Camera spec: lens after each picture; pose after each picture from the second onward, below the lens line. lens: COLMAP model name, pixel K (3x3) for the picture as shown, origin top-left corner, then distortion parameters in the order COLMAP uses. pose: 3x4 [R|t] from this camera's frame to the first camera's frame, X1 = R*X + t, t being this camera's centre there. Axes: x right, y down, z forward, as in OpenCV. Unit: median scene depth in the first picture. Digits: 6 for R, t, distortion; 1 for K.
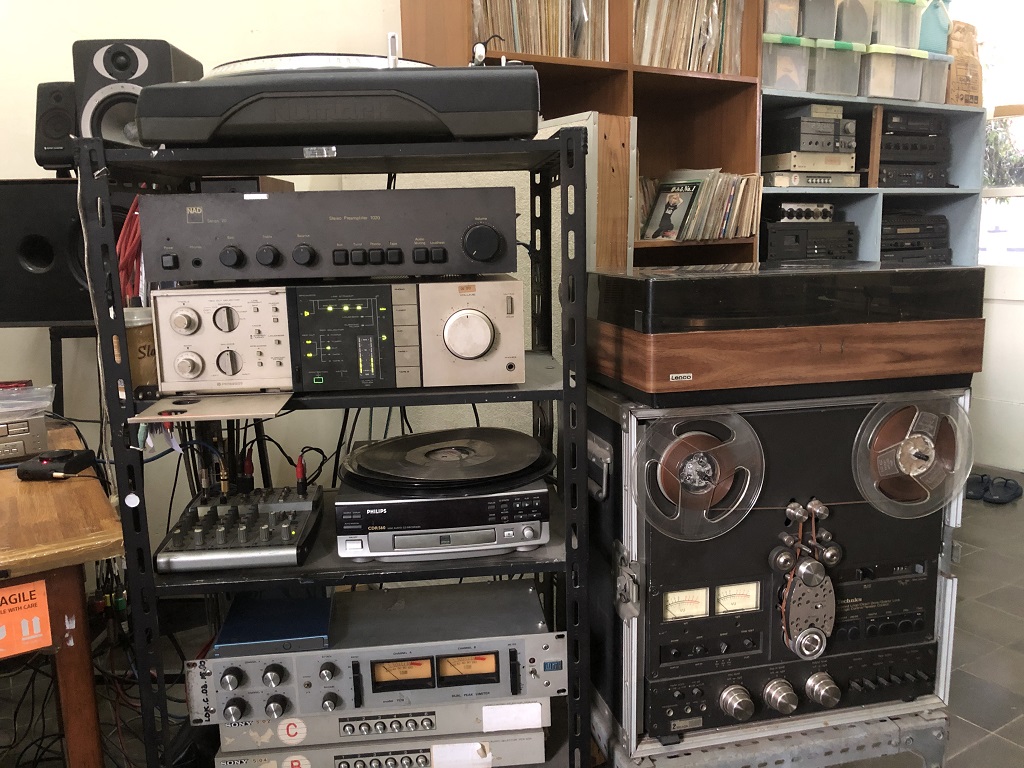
lens RADIAL K [[843.3, 0, 505.3], [0, 843.3, 362.9], [0, 0, 1]] dist [0.012099, 0.014158]
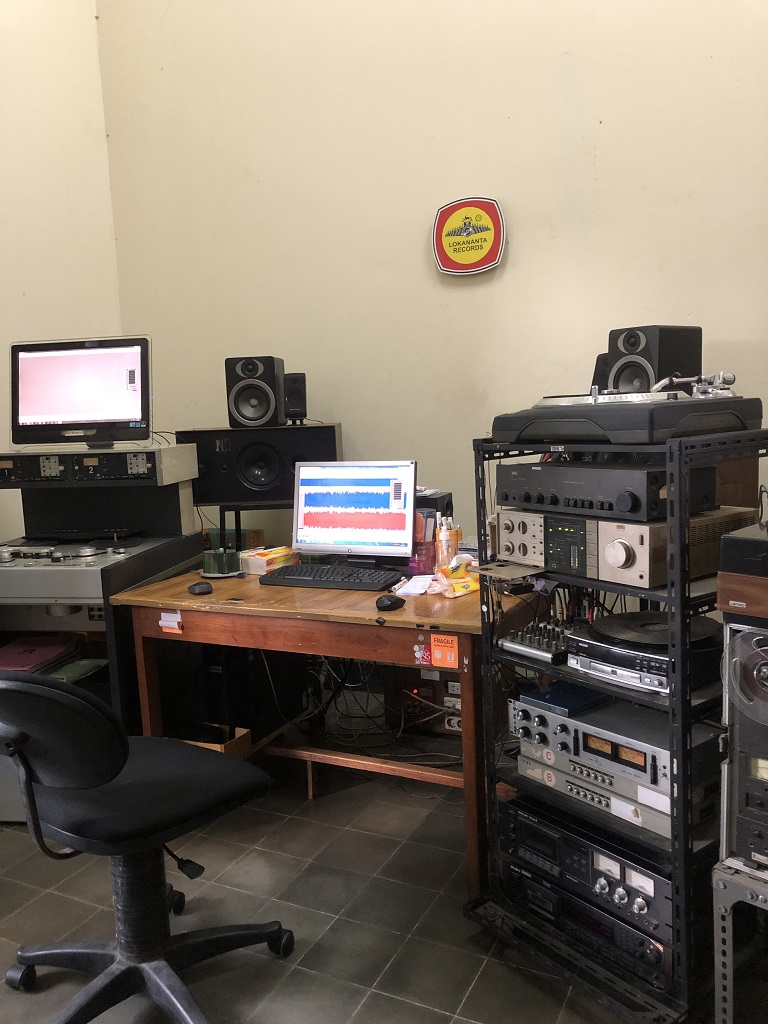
lens RADIAL K [[843.3, 0, 384.5], [0, 843.3, 512.1], [0, 0, 1]] dist [0.012099, 0.014158]
pose [[0.542142, 0.110008, -0.833055, 1.072875], [-0.112389, 0.991979, 0.057853, -0.156379], [0.832737, 0.062262, 0.550156, -0.336183]]
